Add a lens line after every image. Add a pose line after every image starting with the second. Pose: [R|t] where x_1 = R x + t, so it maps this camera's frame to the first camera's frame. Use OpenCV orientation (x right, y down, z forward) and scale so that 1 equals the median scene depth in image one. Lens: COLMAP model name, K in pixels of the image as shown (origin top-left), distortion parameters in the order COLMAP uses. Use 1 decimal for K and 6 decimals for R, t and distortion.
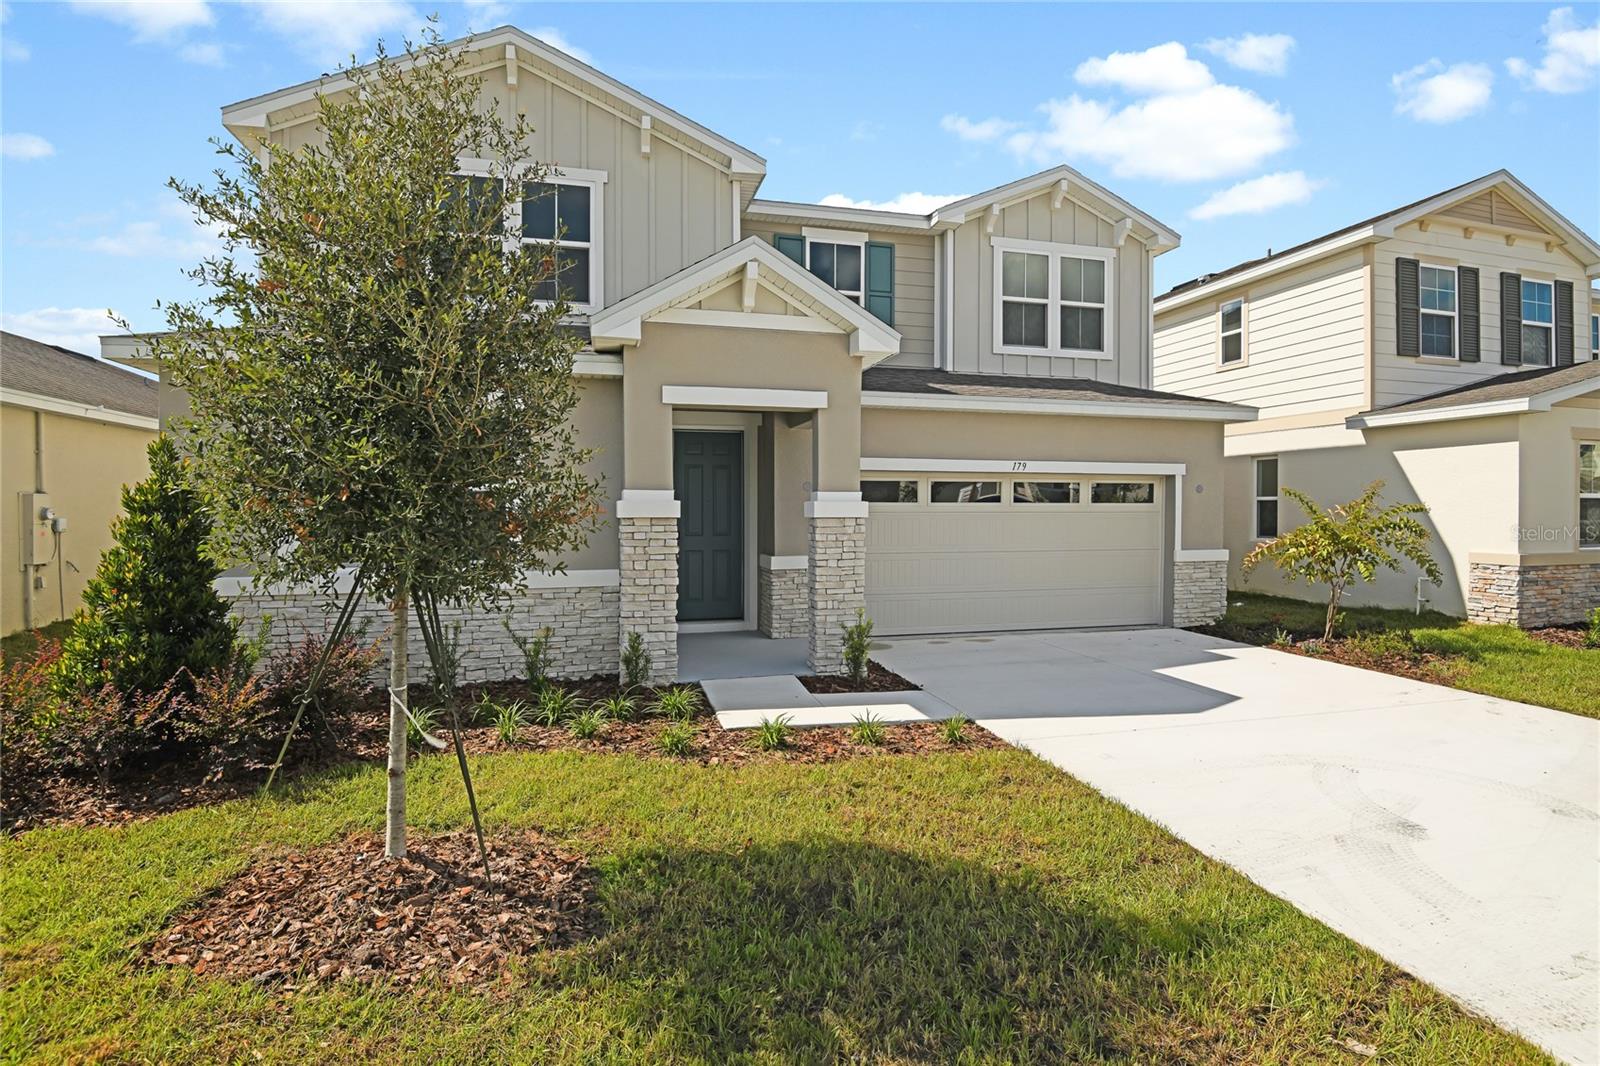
lens RADIAL K [[775.0, 0, 799.0], [0, 775.0, 529.3], [0, 0, 1]] dist [-0.013766, -0.018503]
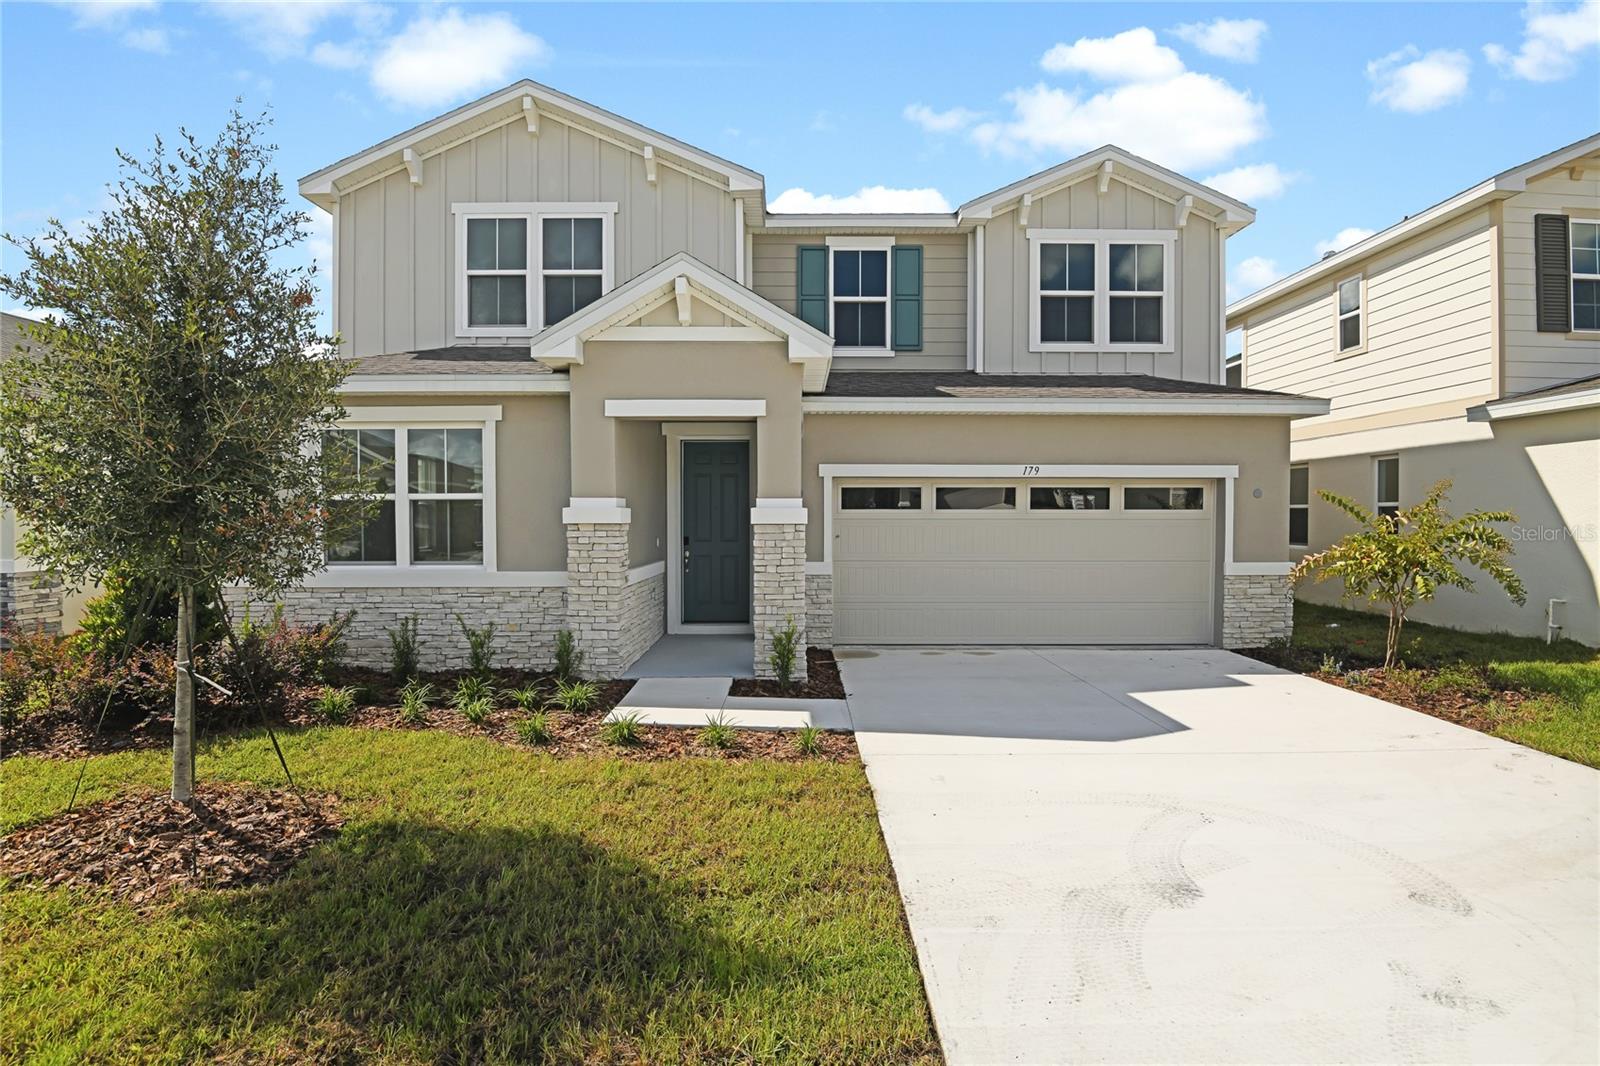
lens RADIAL K [[763.2, 0, 801.7], [0, 763.2, 536.5], [0, 0, 1]] dist [-0.016676, -0.016036]
pose [[0.970317, 0.006680, -0.241743, 0.255405], [-0.006825, 0.999977, 0.000238, 0.000654], [0.241739, 0.001418, 0.970340, 0.034302]]
